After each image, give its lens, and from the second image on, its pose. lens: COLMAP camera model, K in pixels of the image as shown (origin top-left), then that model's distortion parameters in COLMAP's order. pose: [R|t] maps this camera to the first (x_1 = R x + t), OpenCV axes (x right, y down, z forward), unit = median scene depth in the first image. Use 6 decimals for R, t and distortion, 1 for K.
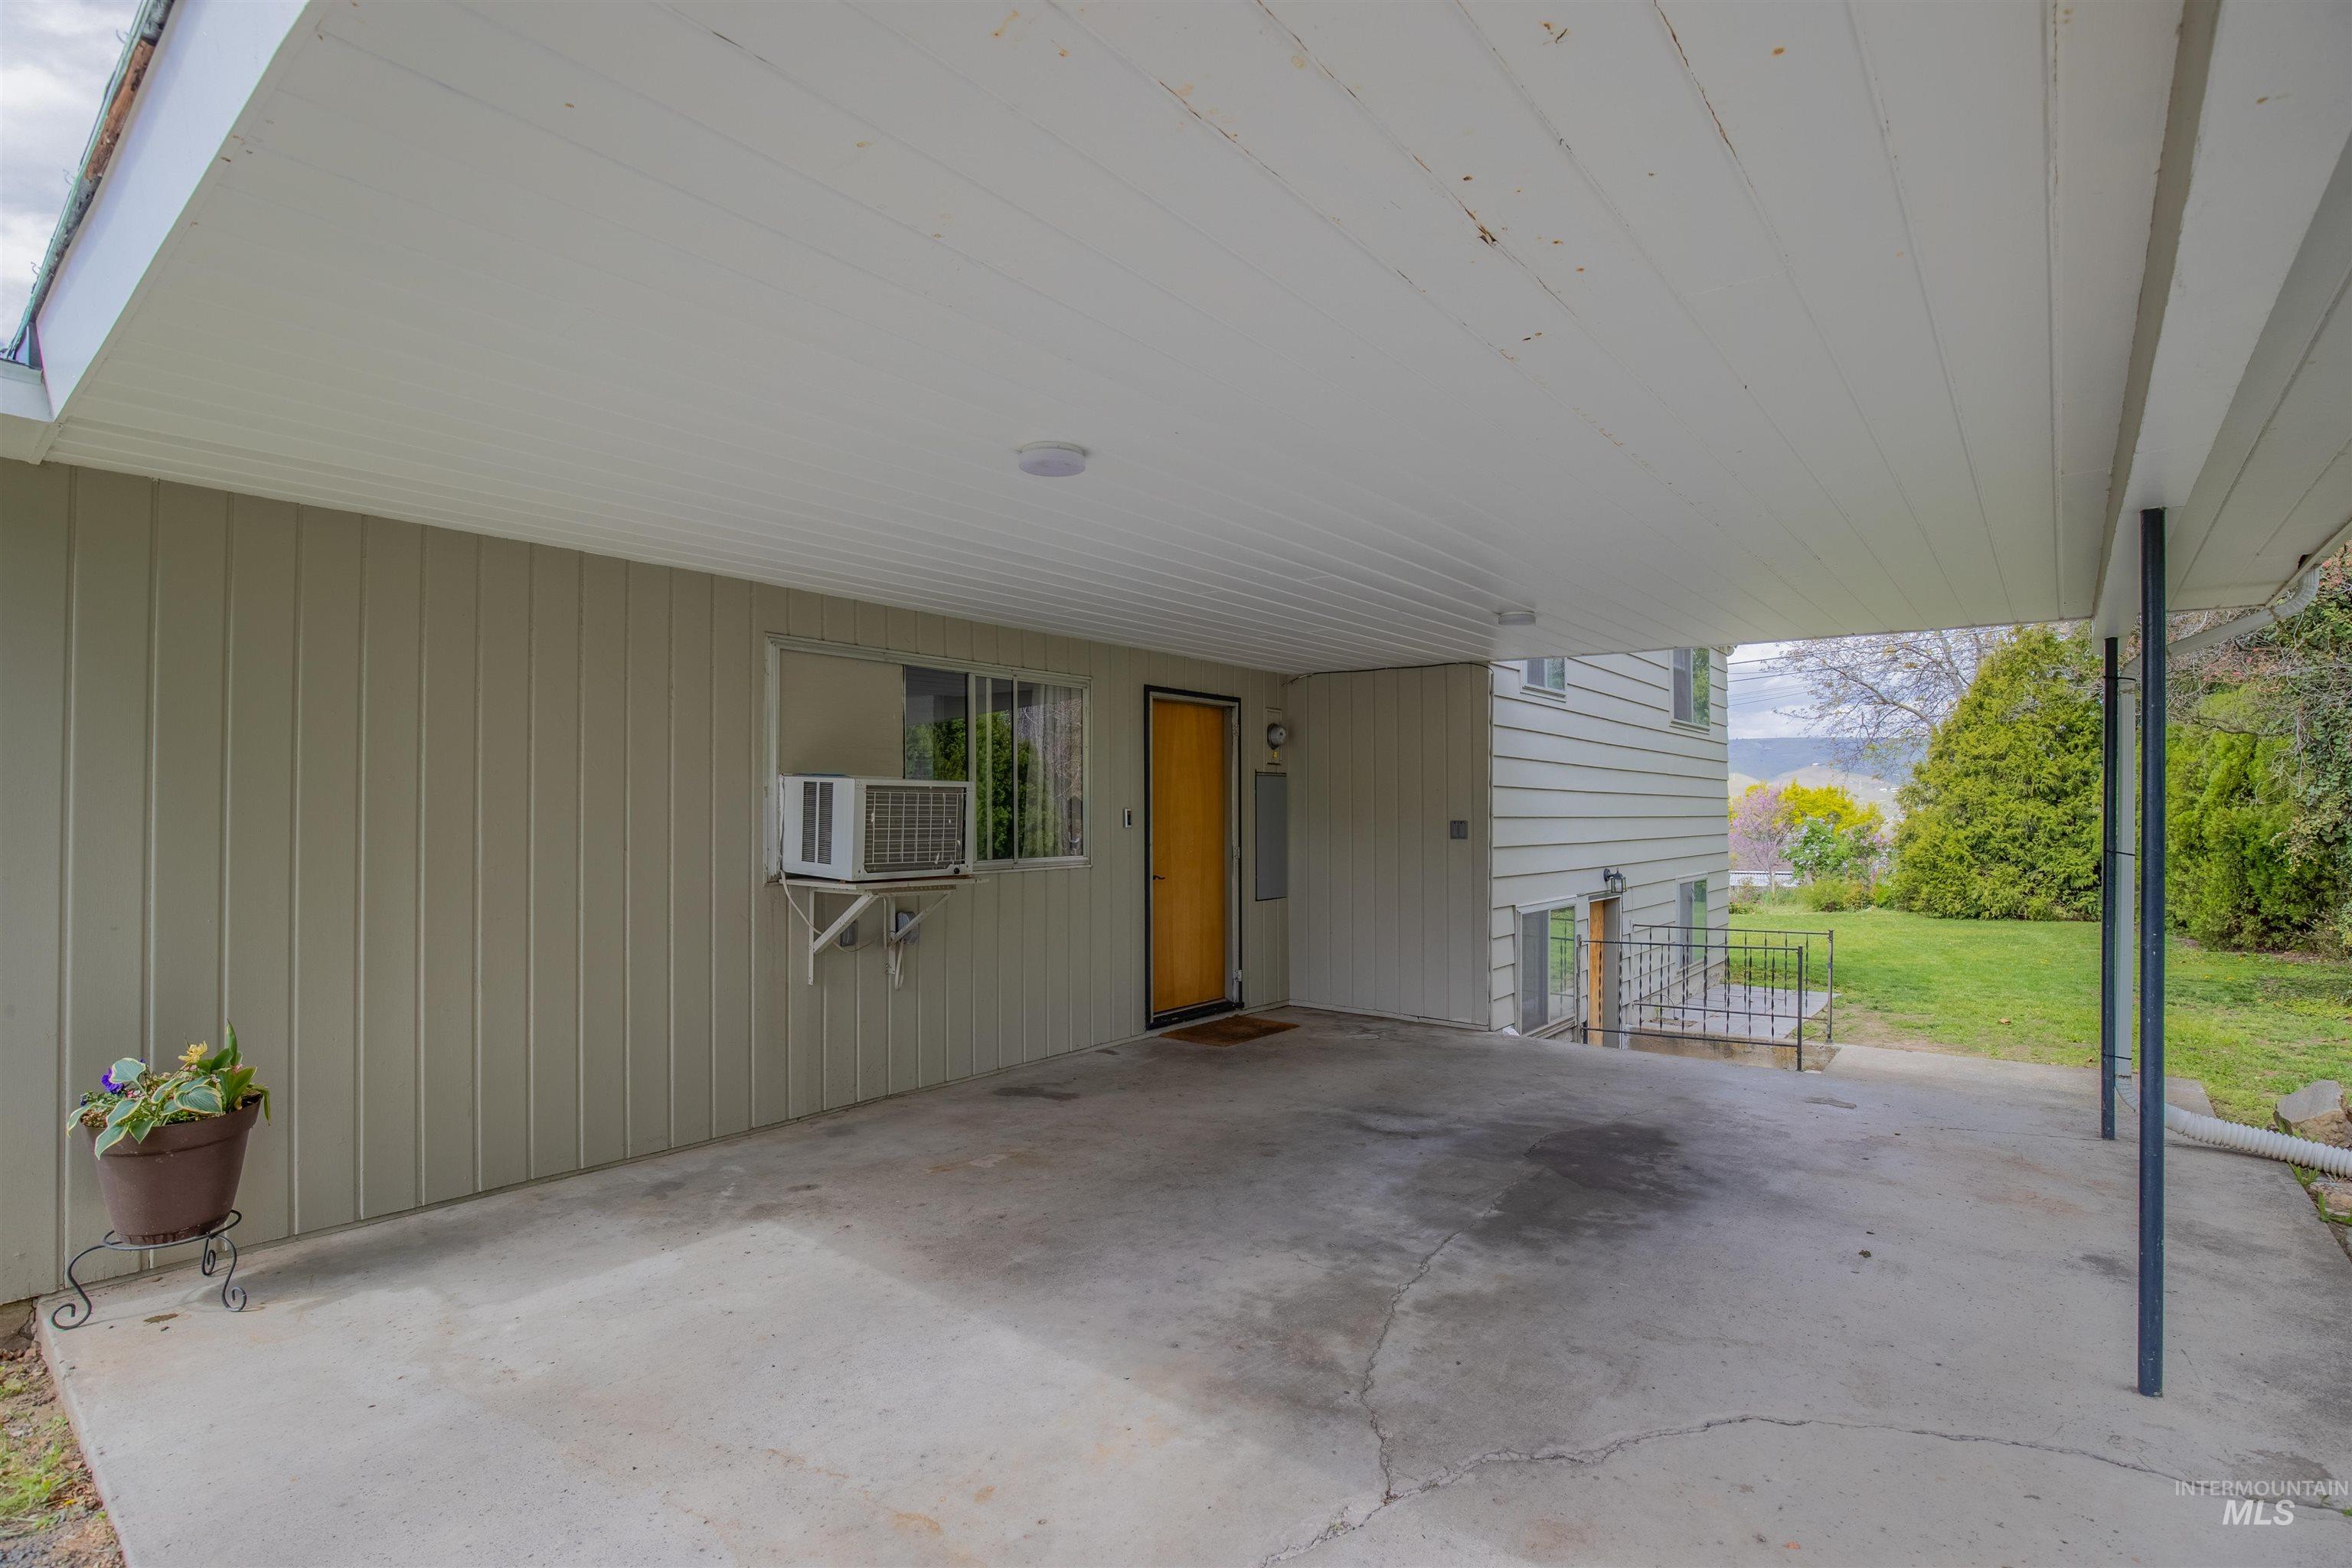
lens RADIAL K [[1143.9, 0, 1181.9], [0, 1143.9, 787.7], [0, 0, 1]] dist [-0.024939, 0.005436]
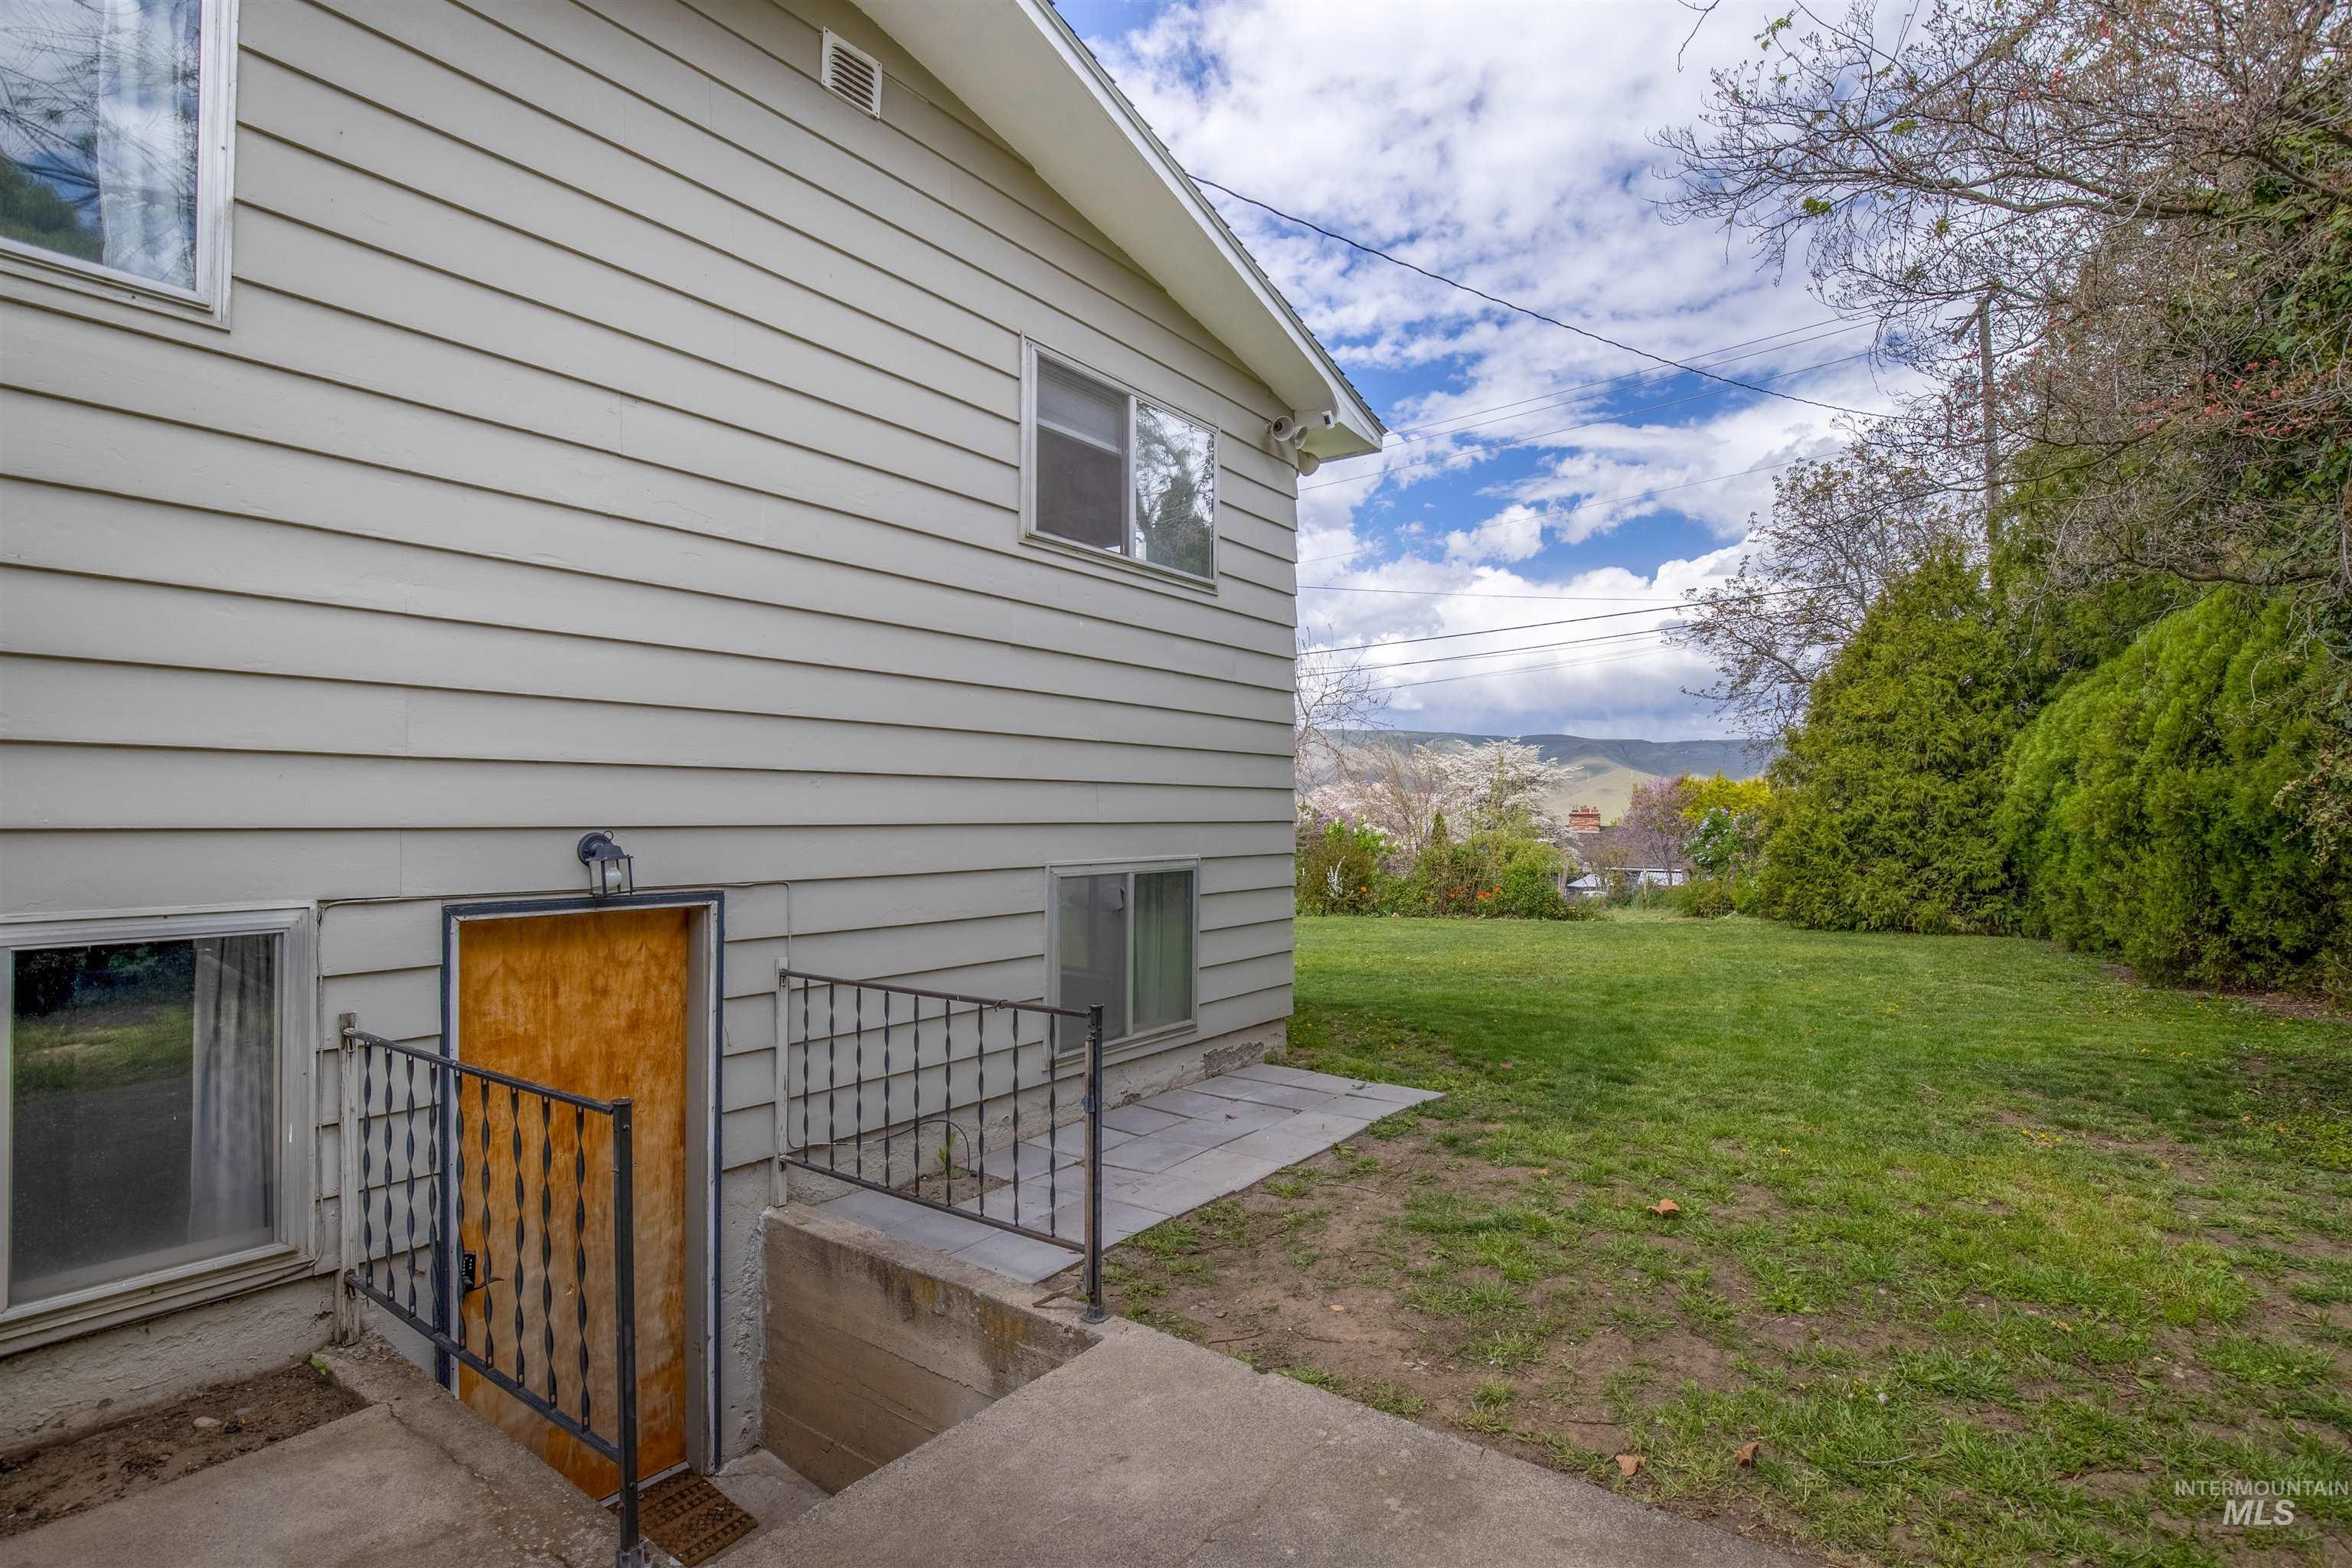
lens RADIAL K [[1143.9, 0, 1193.7], [0, 1143.9, 786.3], [0, 0, 1]] dist [-0.024939, 0.005436]
pose [[0.999369, 0.009811, 0.034137, 0.247443], [-0.009894, 0.999949, 0.002256, 0.023341], [-0.034113, -0.002593, 0.999415, 0.270355]]
